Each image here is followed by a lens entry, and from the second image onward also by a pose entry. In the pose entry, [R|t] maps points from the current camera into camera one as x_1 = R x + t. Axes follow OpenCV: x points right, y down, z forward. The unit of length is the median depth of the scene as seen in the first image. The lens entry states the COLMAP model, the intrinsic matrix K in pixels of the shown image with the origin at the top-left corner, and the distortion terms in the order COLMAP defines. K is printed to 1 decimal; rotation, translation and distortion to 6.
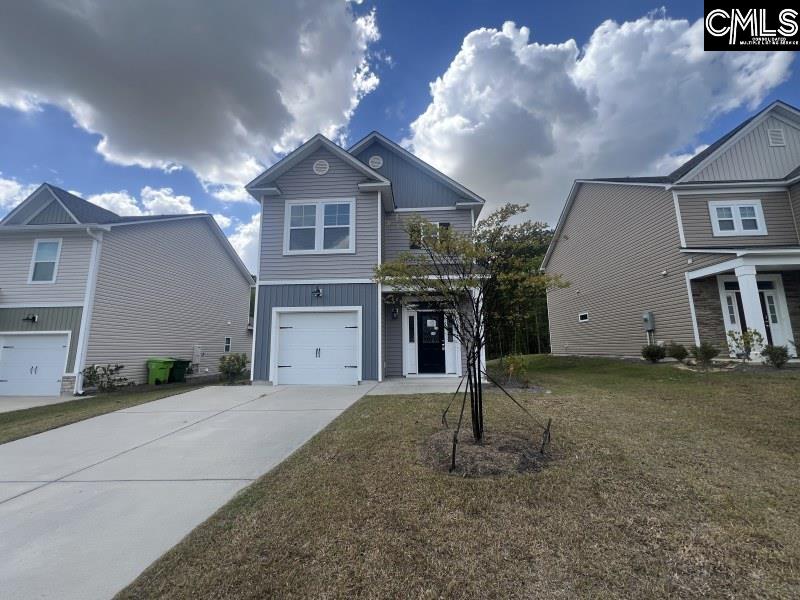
lens RADIAL K [[322.3, 0, 386.7], [0, 322.3, 298.1], [0, 0, 1]] dist [0.008967, 0.000443]
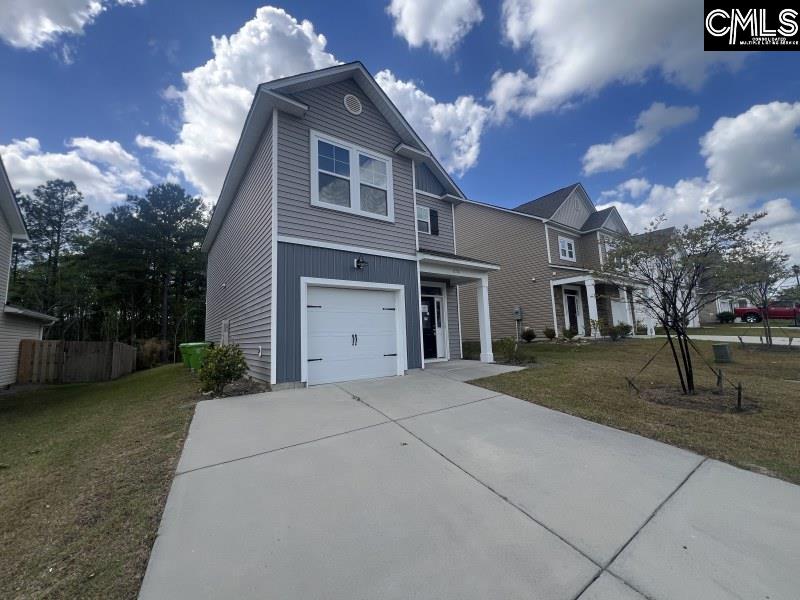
lens RADIAL K [[322.3, 0, 395.7], [0, 322.3, 299.8], [0, 0, 1]] dist [0.008967, 0.000443]
pose [[0.776455, 0.053027, 0.627938, -0.615815], [-0.067991, 0.997686, -0.000179, 0.063161], [-0.626494, -0.042555, 0.778264, 0.319217]]
